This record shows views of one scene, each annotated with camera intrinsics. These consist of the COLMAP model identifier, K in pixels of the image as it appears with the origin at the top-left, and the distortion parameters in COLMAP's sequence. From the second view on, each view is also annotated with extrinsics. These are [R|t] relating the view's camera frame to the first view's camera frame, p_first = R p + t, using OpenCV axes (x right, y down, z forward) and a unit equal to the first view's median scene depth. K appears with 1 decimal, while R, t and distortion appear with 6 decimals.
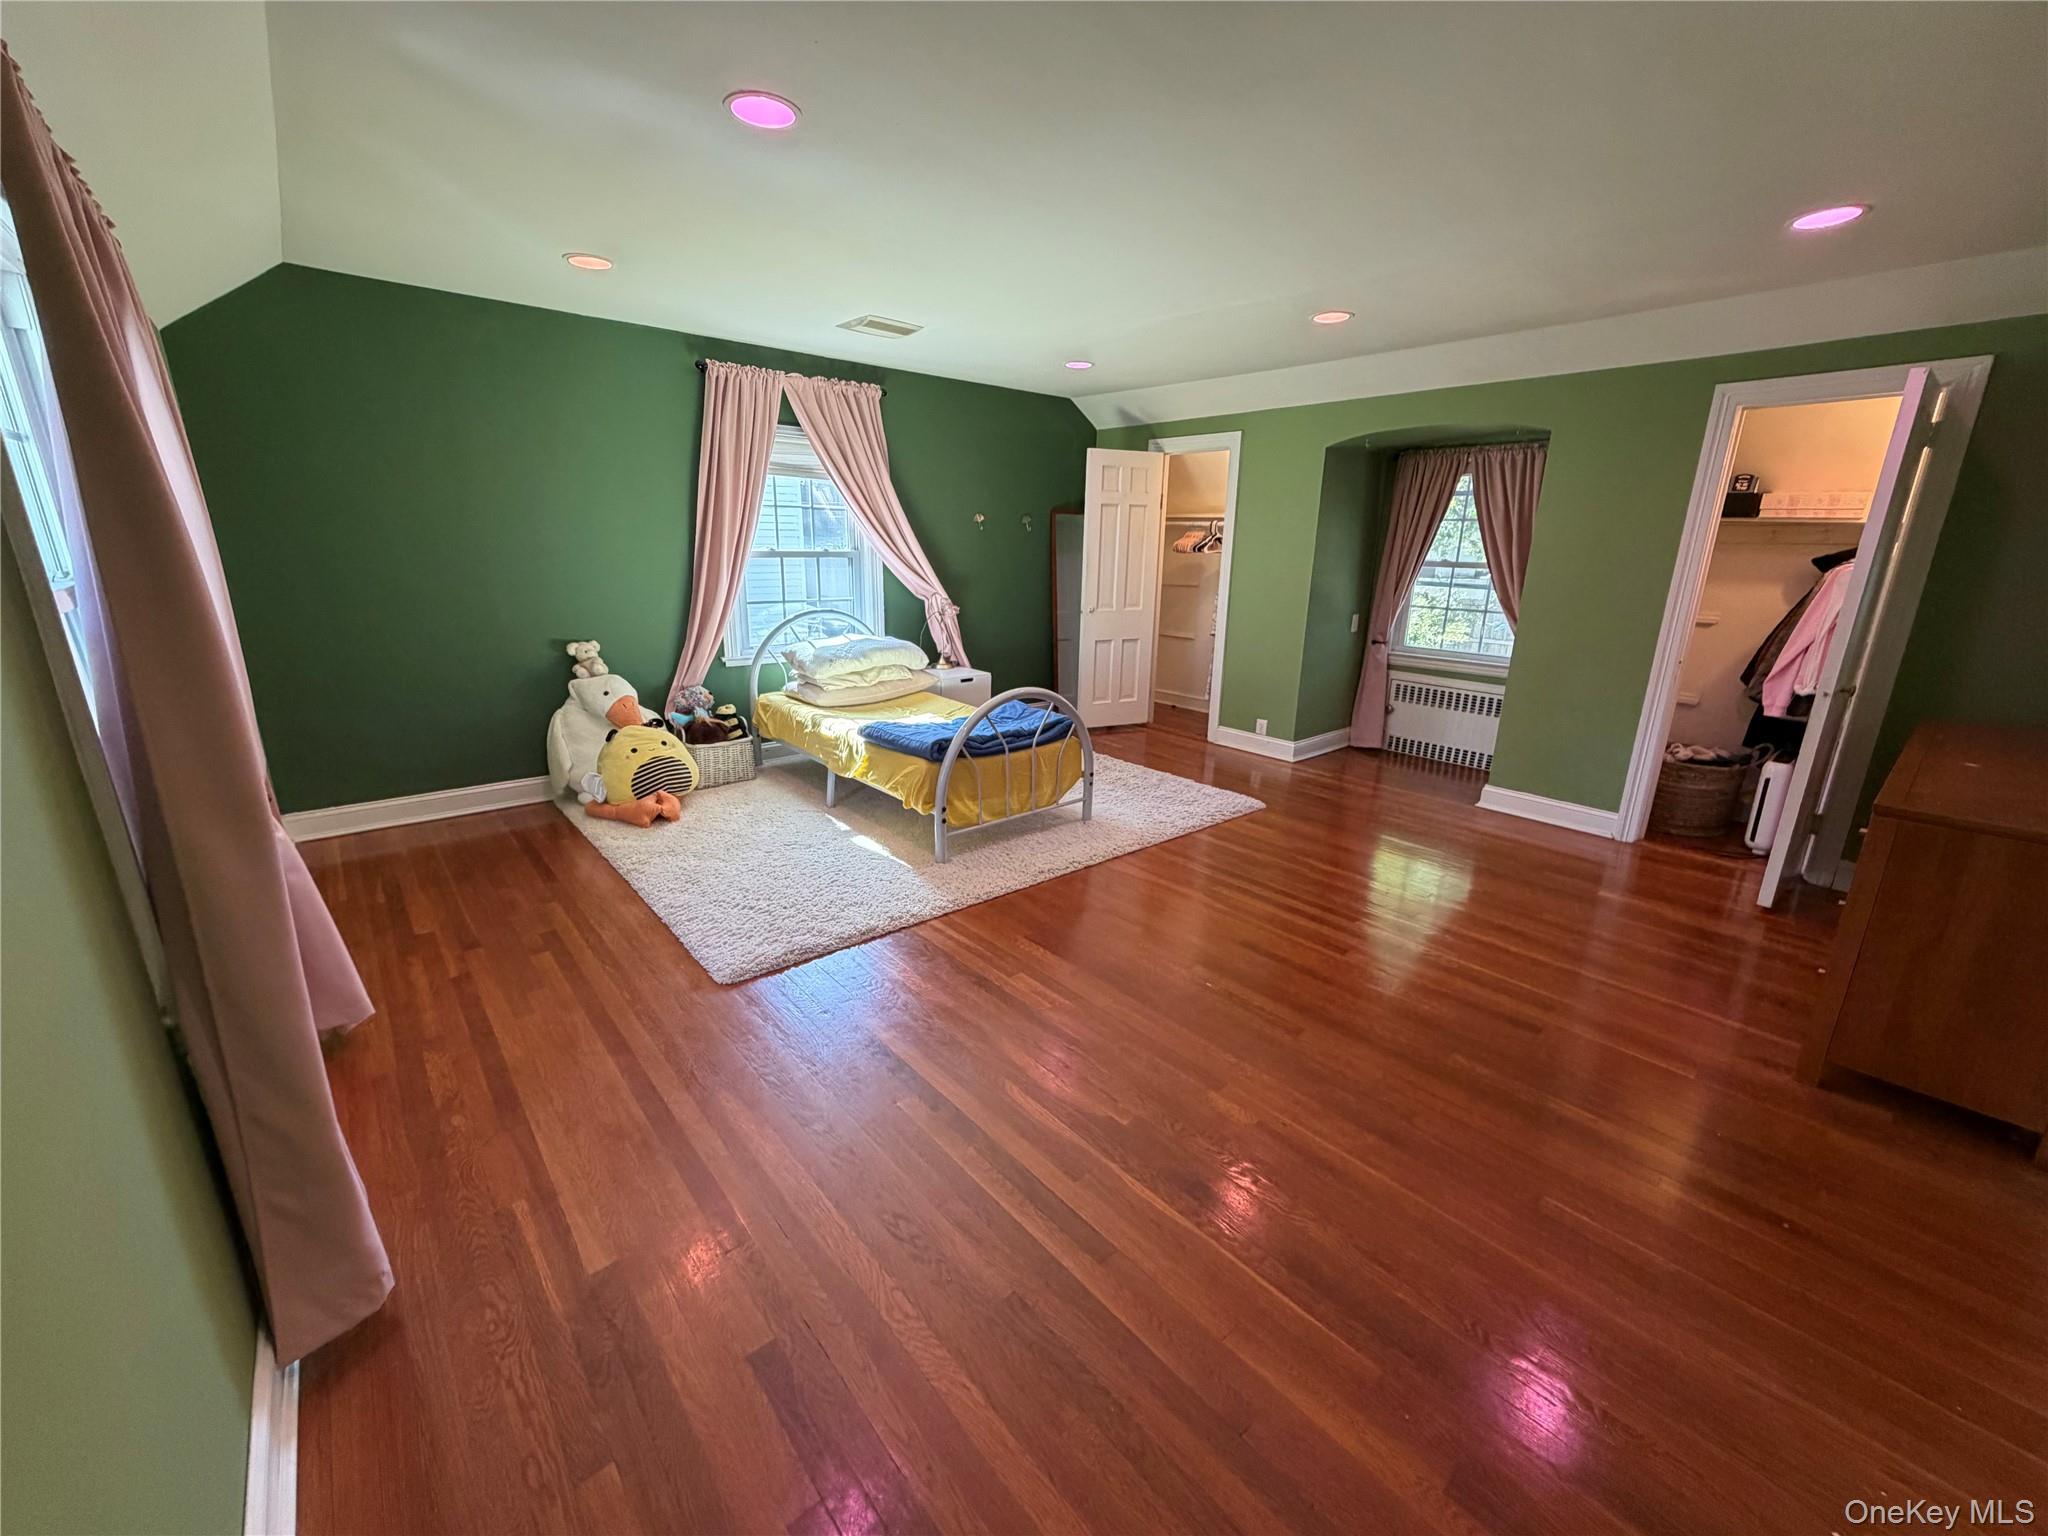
lens RADIAL K [[816.4, 0, 1017.8], [0, 816.4, 766.3], [0, 0, 1]] dist [0.002105, -0.000351]
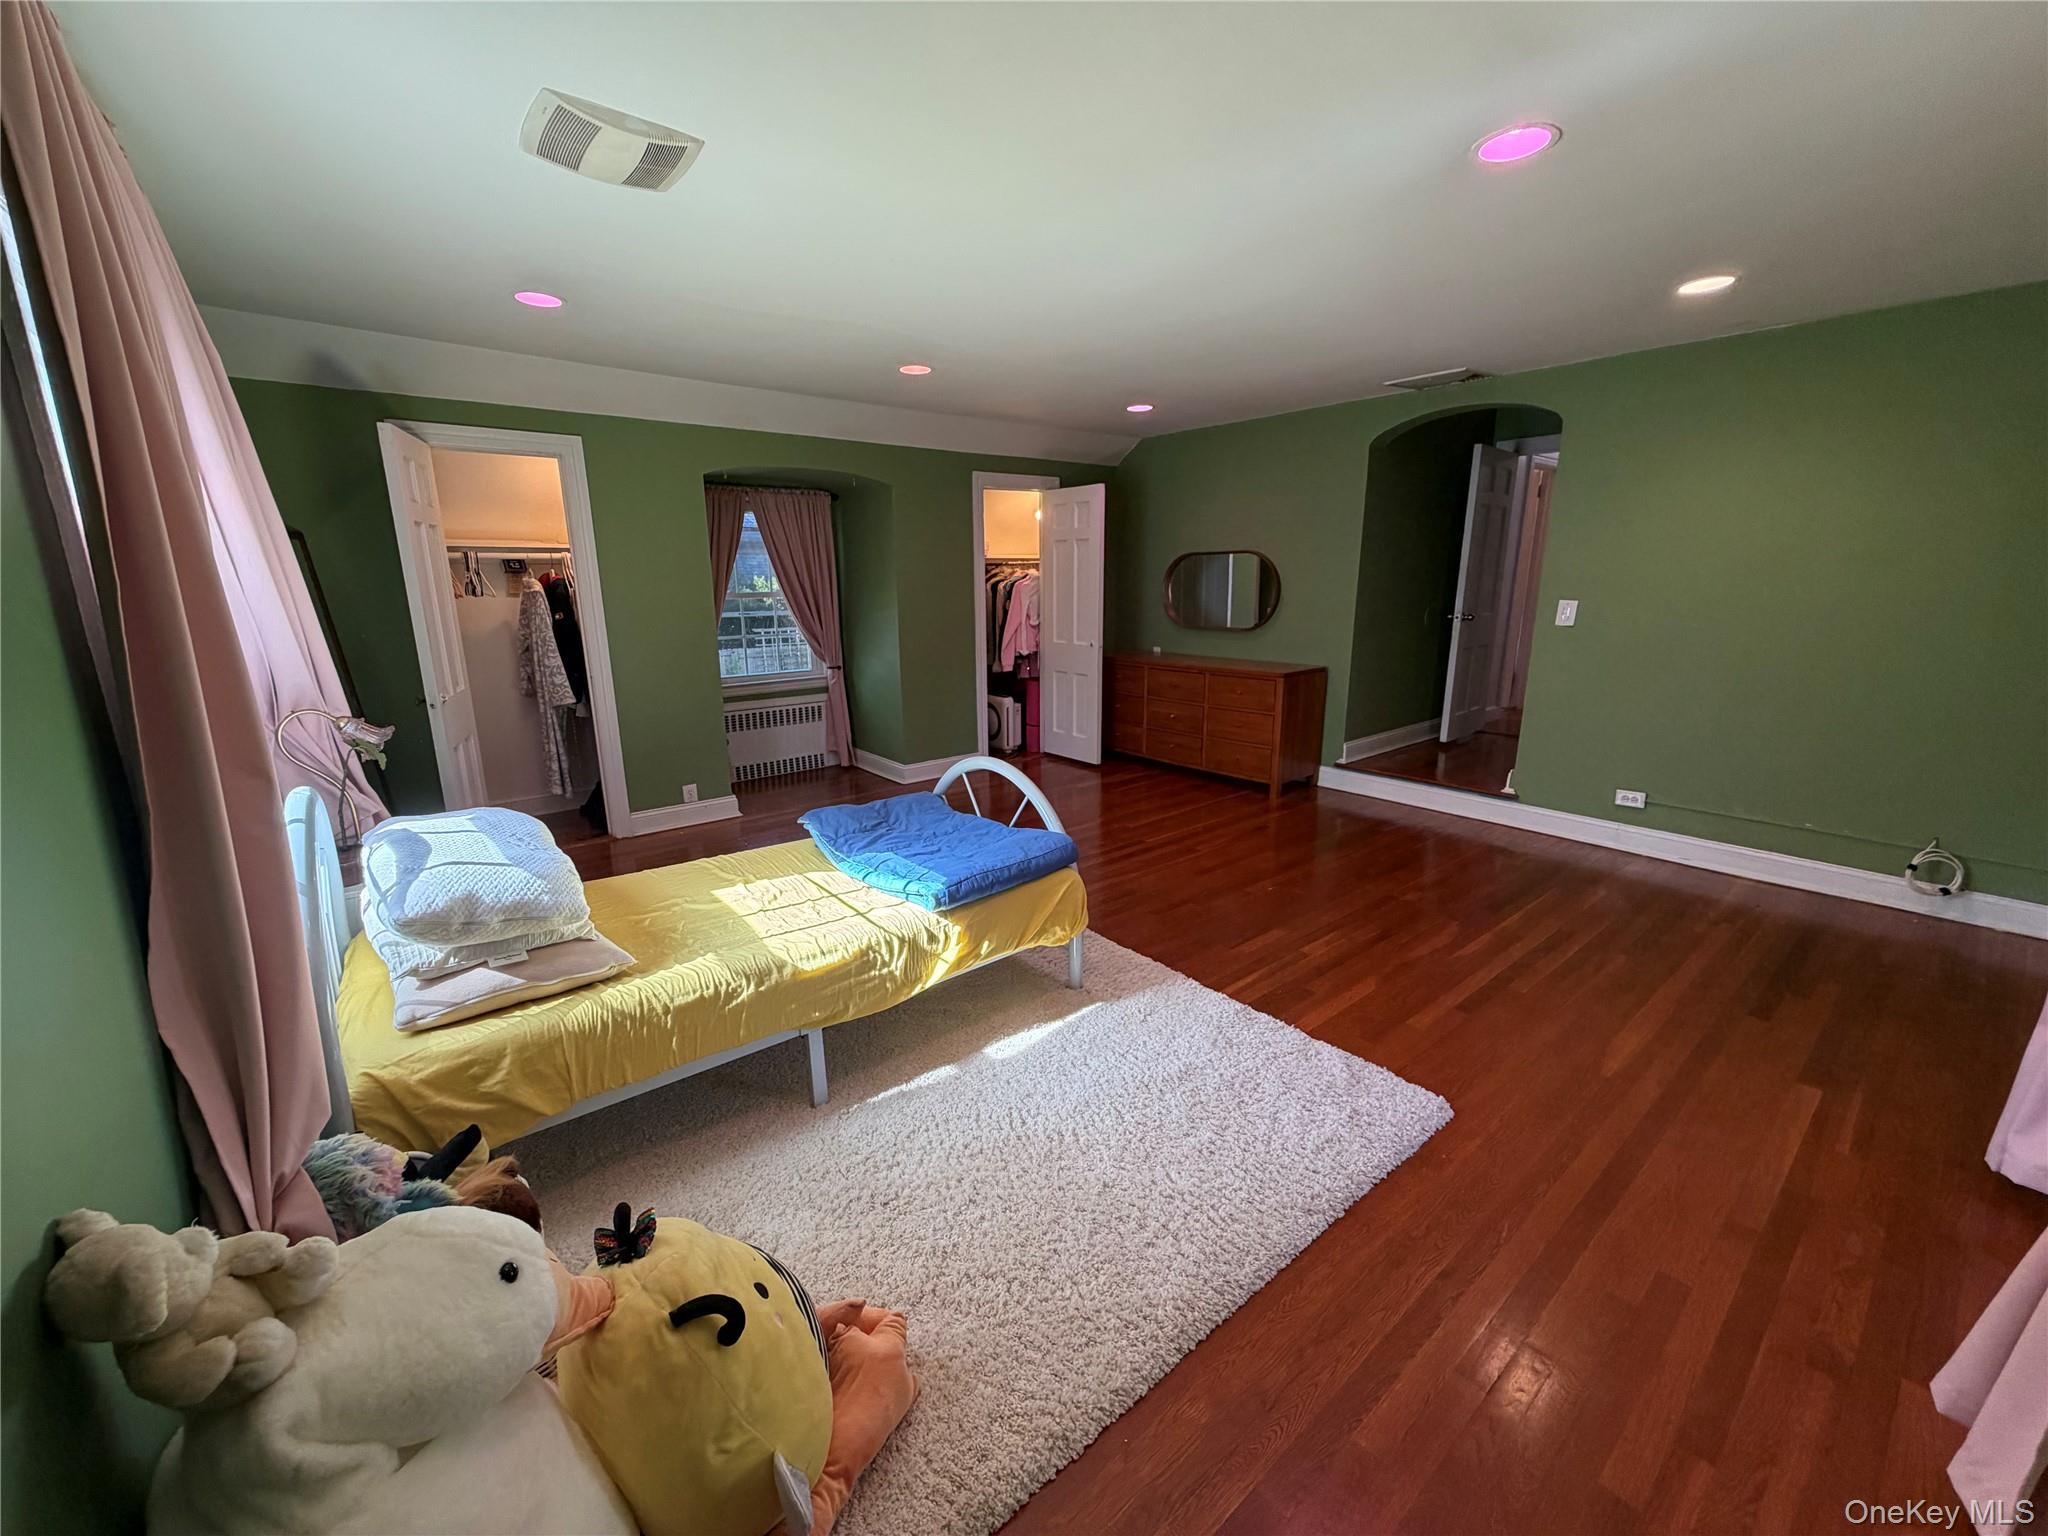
lens RADIAL K [[816.4, 0, 1017.8], [0, 816.4, 766.3], [0, 0, 1]] dist [0.002105, -0.000351]
pose [[0.015017, -0.246020, 0.969148, -0.755021], [0.280569, 0.931354, 0.232079, -0.259454], [-0.959717, 0.268427, 0.083011, 0.880130]]
